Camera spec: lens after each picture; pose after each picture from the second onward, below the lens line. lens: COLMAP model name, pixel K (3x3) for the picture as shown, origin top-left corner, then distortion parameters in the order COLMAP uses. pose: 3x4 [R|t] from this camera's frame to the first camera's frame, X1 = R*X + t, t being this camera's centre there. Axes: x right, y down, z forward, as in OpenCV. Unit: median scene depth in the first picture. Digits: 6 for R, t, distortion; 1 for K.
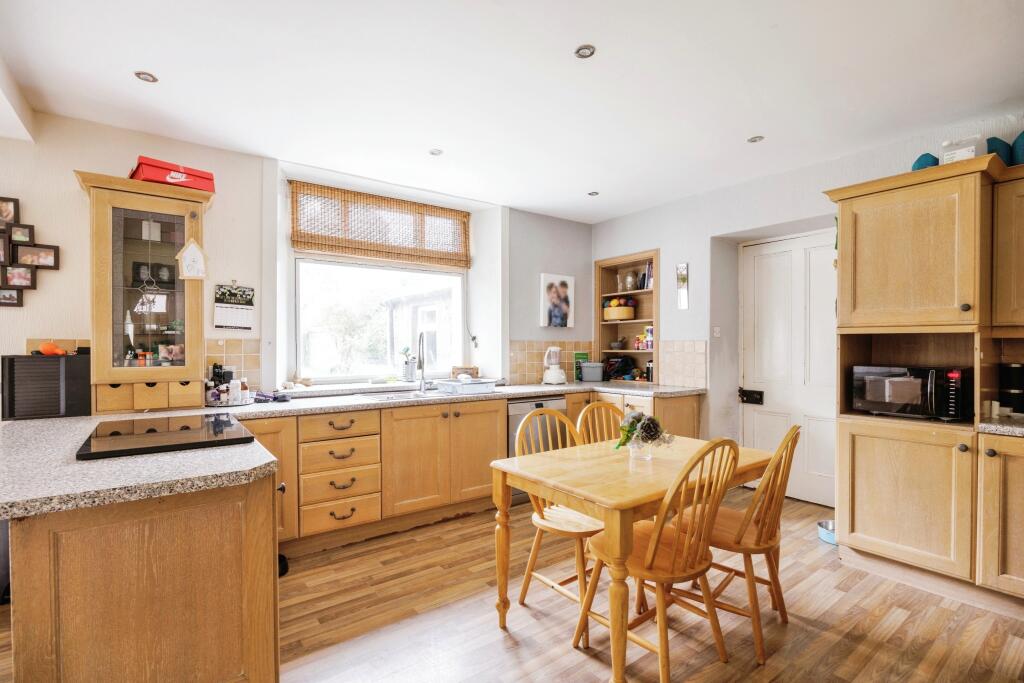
lens RADIAL K [[478.0, 0, 512.0], [0, 478.0, 341.5], [0, 0, 1]] dist [-0.000286, 0.000005]
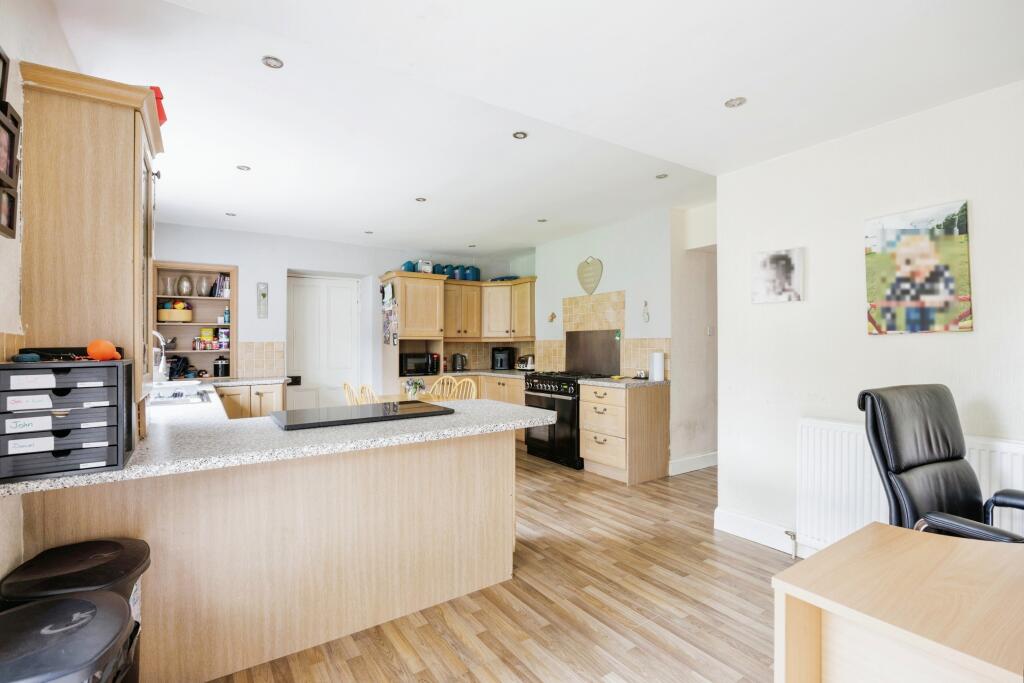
lens RADIAL K [[478.0, 0, 512.0], [0, 478.0, 341.5], [0, 0, 1]] dist [-0.000286, 0.000005]
pose [[0.063367, 0.004490, 0.997980, -0.925565], [-0.002412, 0.999988, -0.004346, 0.000981], [-0.997987, -0.002132, 0.063377, 0.245003]]
